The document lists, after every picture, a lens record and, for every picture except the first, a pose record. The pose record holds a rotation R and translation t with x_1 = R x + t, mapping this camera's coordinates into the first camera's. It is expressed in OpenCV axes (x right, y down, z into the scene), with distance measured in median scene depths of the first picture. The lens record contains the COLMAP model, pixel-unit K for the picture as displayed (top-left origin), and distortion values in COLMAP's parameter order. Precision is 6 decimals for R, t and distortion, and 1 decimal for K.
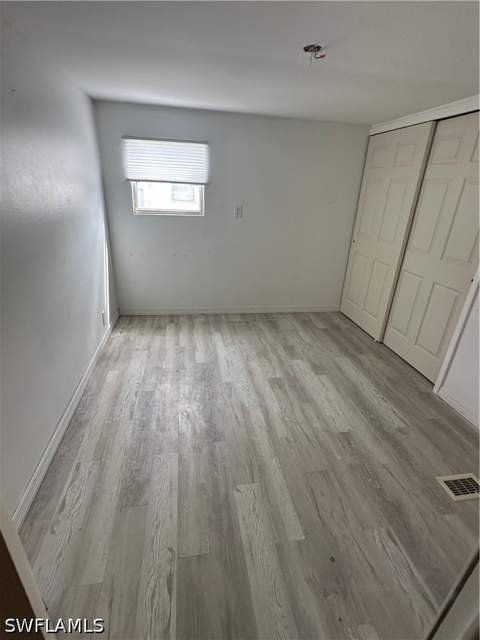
lens RADIAL K [[317.1, 0, 235.2], [0, 317.1, 317.6], [0, 0, 1]] dist [0.003211, 0.000350]
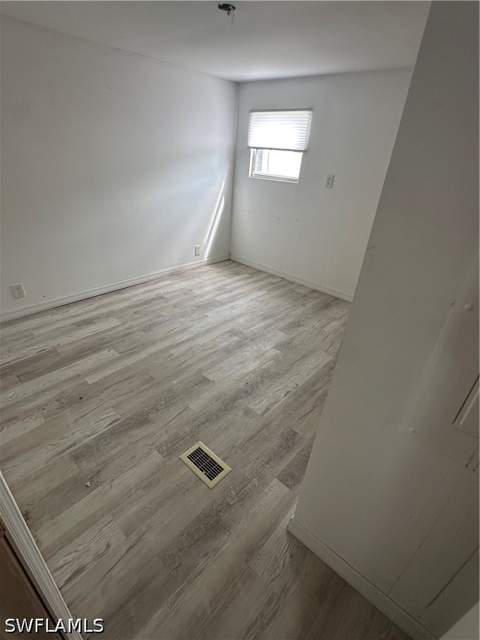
lens RADIAL K [[317.1, 0, 240.4], [0, 317.1, 320.9], [0, 0, 1]] dist [0.003211, 0.000350]
pose [[0.606849, 0.367361, -0.704826, 0.762262], [-0.336930, 0.922058, 0.190490, -0.041084], [0.719869, 0.121879, 0.683325, 0.226608]]
